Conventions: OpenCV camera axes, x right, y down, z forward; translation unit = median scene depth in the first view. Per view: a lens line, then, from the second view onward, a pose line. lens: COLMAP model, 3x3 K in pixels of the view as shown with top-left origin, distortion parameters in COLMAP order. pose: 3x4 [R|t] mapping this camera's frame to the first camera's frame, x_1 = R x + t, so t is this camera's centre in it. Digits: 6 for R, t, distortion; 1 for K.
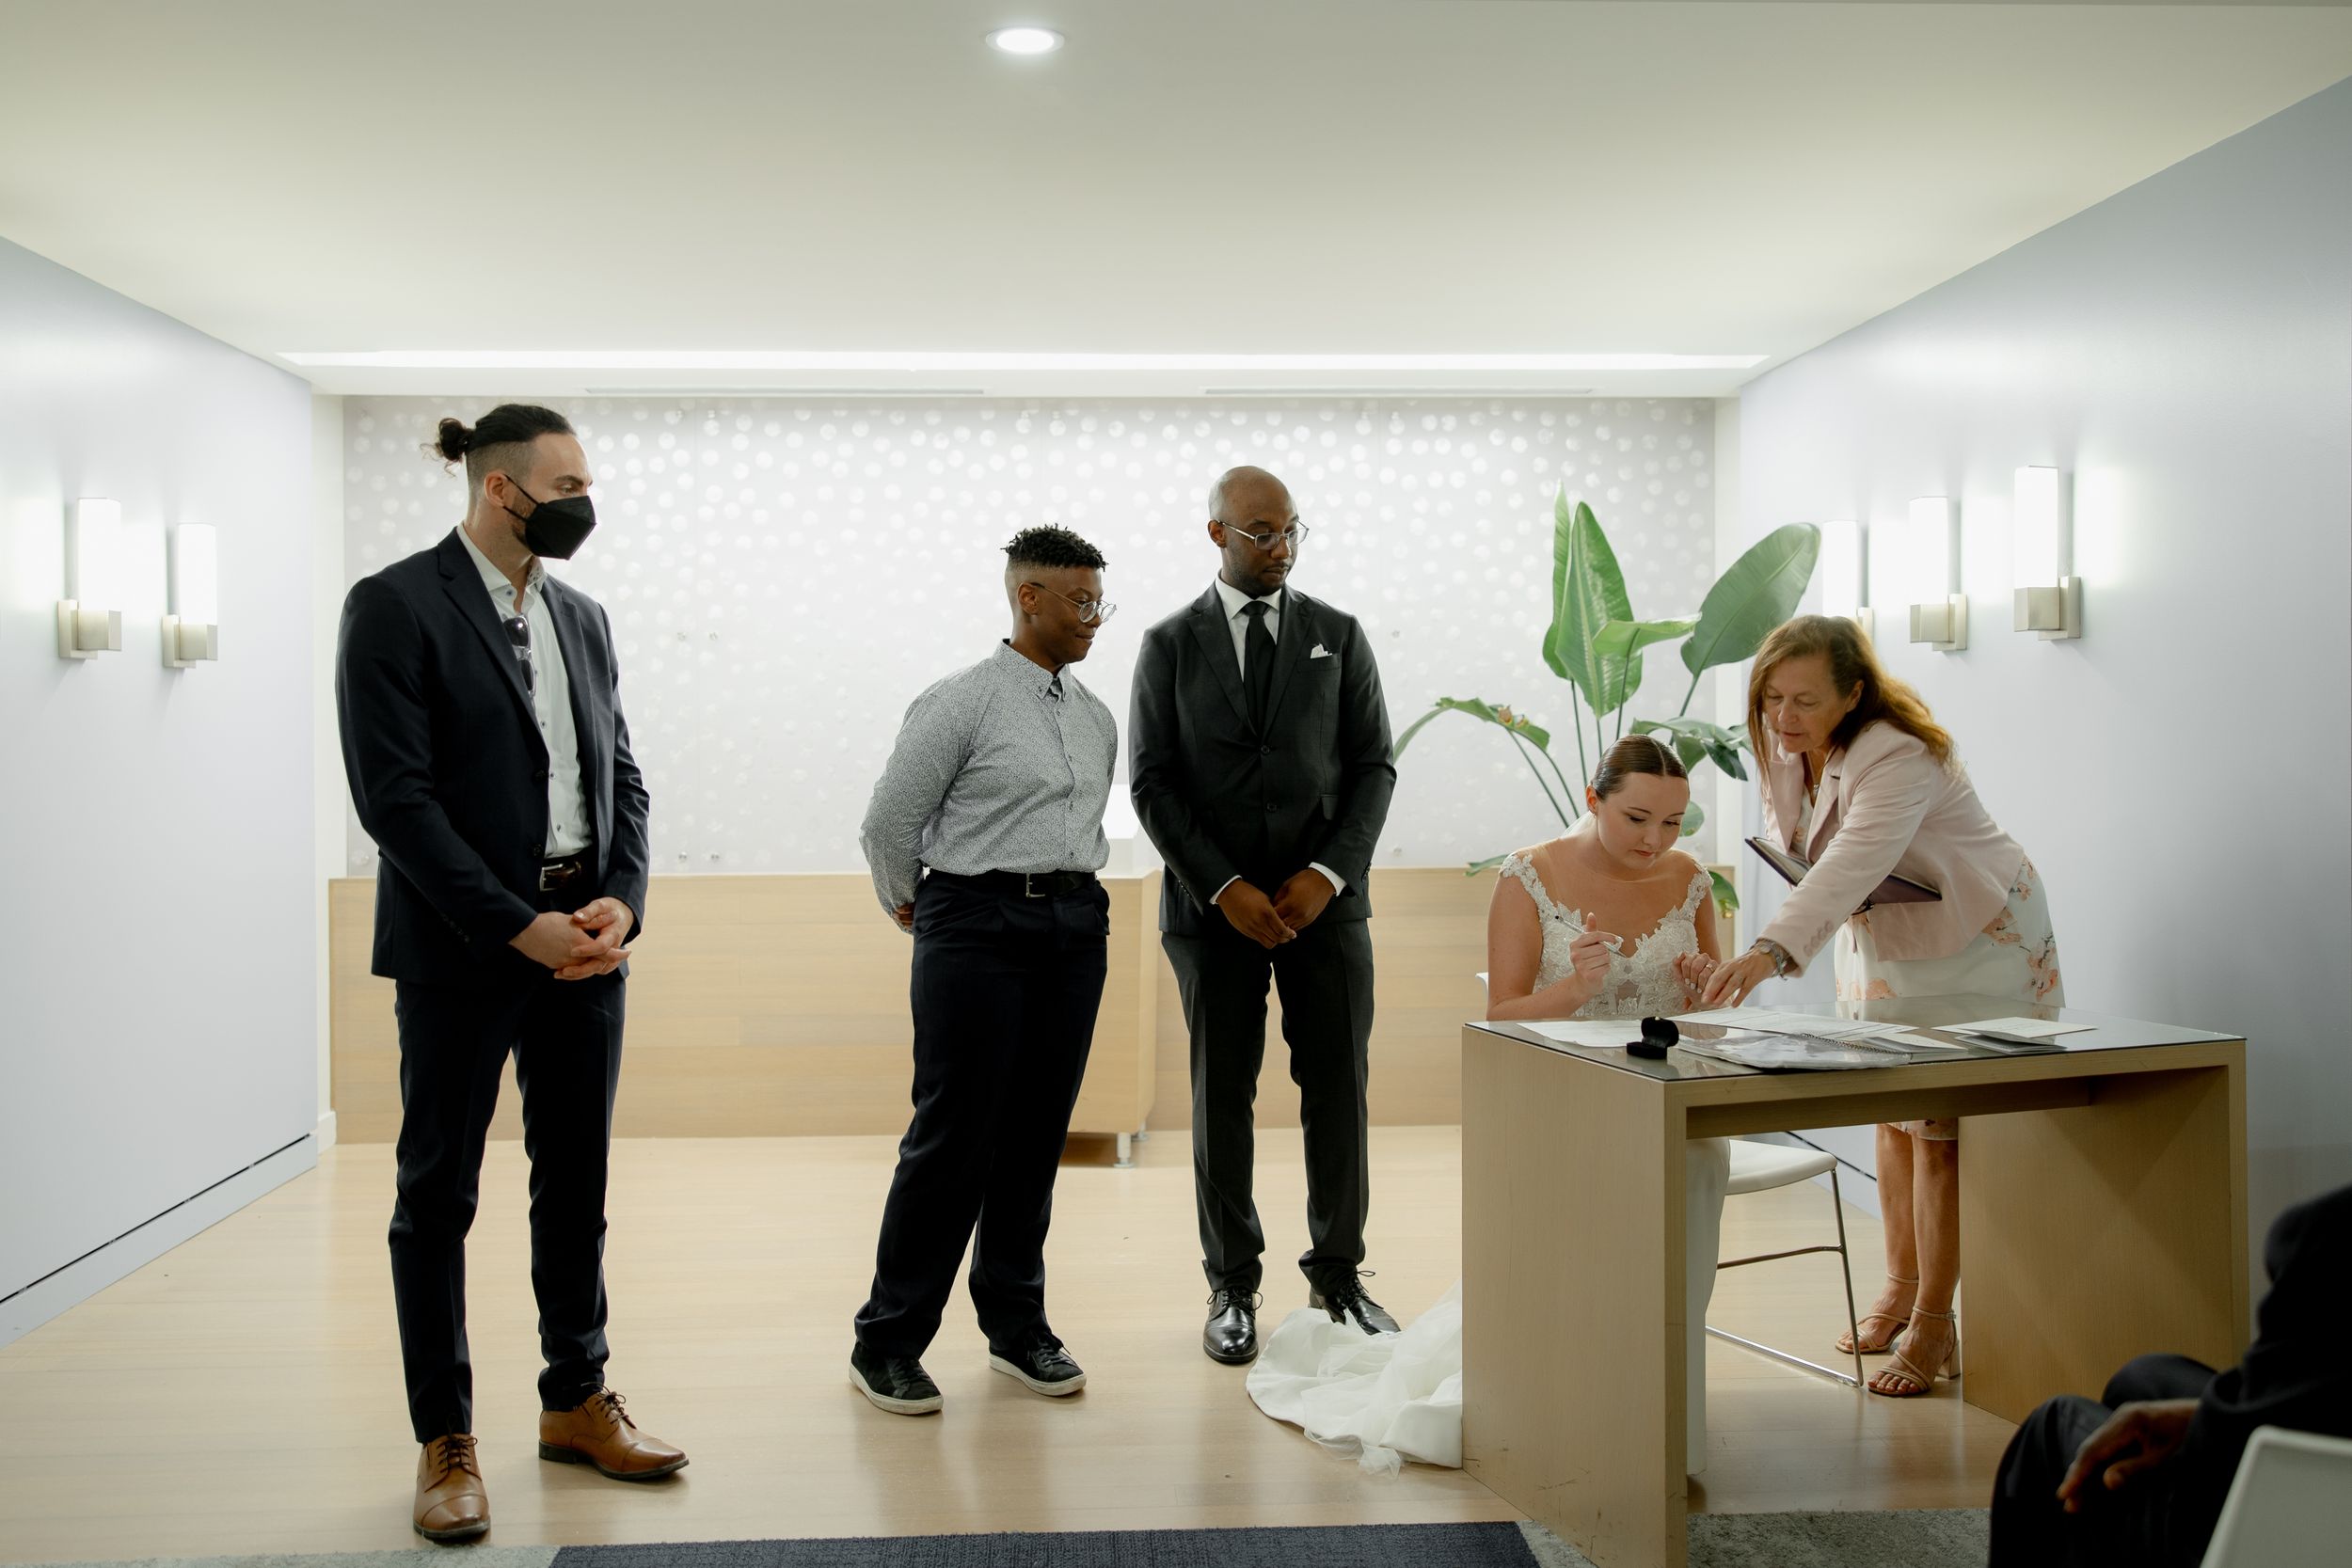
lens RADIAL K [[1998.8, 0, 1153.6], [0, 1998.8, 765.3], [0, 0, 1]] dist [0.000713, 0.007324]
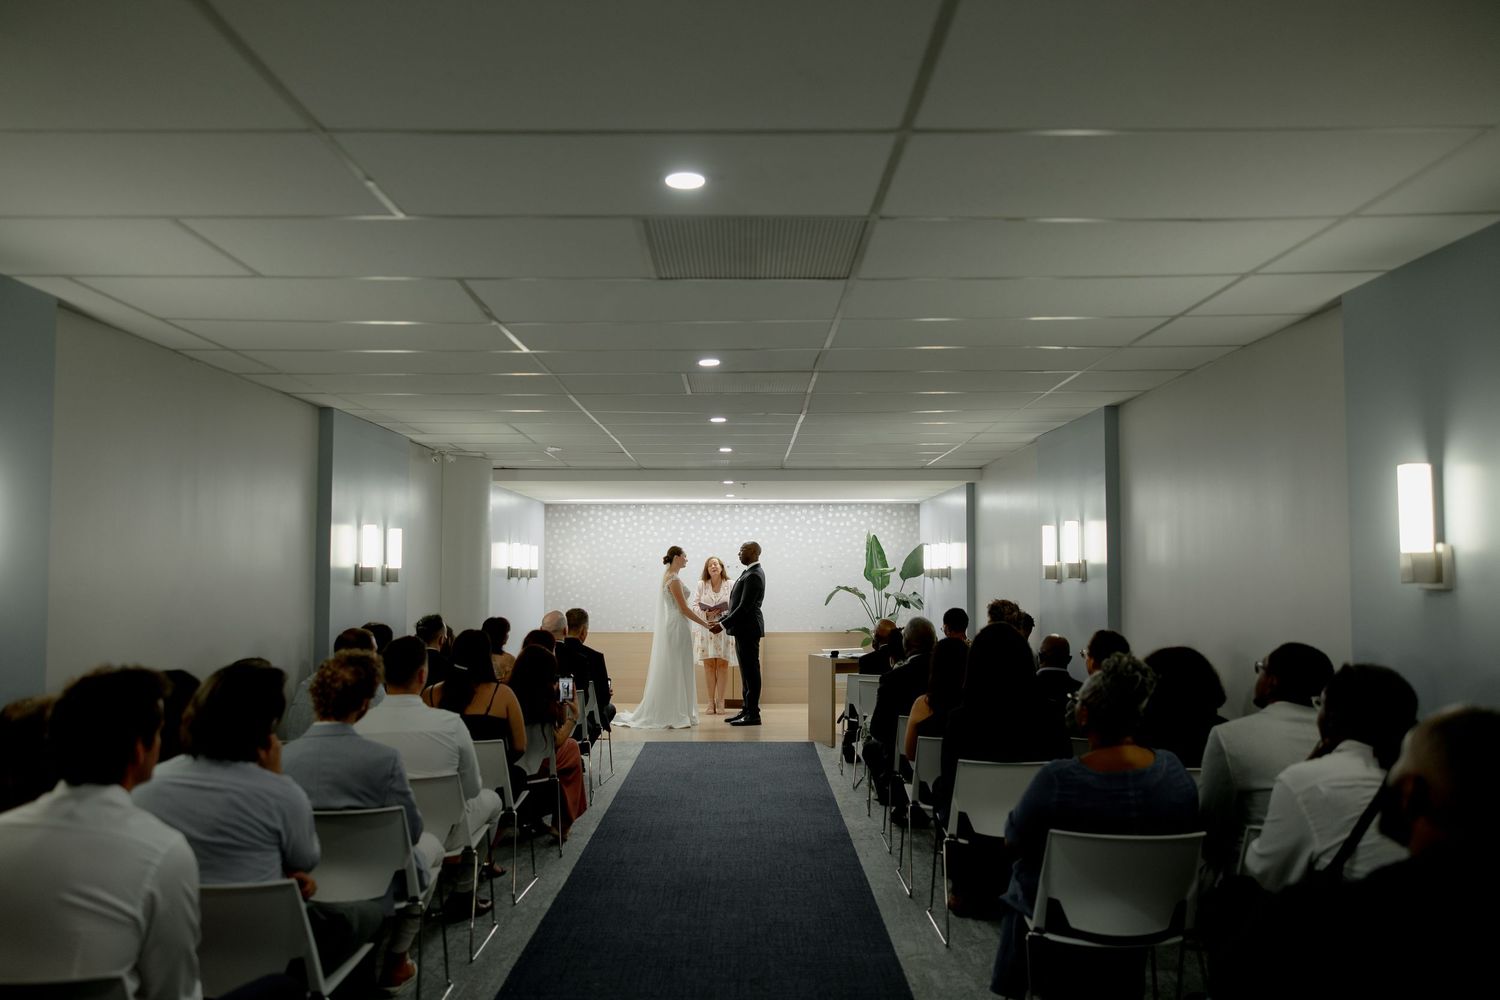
lens RADIAL K [[1274.8, 0, 735.7], [0, 1274.8, 488.1], [0, 0, 1]] dist [0.000713, 0.007324]
pose [[0.998397, 0.002827, -0.056534, 0.081295], [-0.007393, 0.996709, -0.080731, -0.020734], [0.056120, 0.081020, 0.995131, -1.322816]]
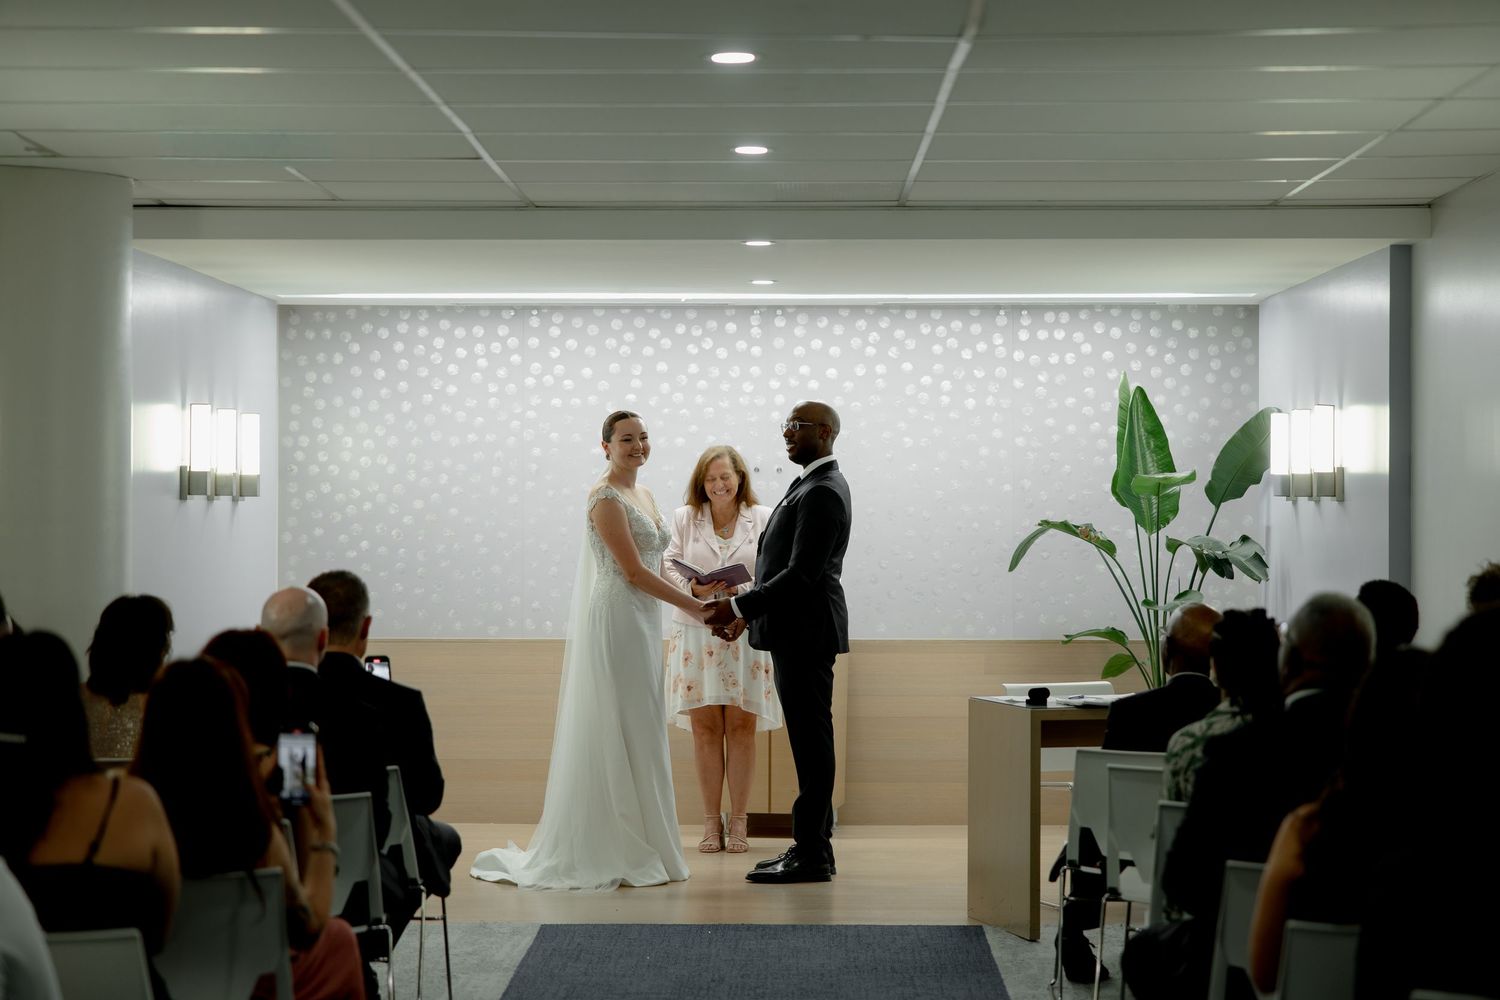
lens RADIAL K [[3178.9, 0, 750.0], [0, 3178.9, 500.0], [0, 0, 1]] dist [0.019666, 0.221991]
pose [[0.997948, 0.007752, -0.063555, 0.073371], [-0.008596, 0.999878, -0.013014, -0.015330], [0.063446, 0.013533, 0.997894, -1.220283]]
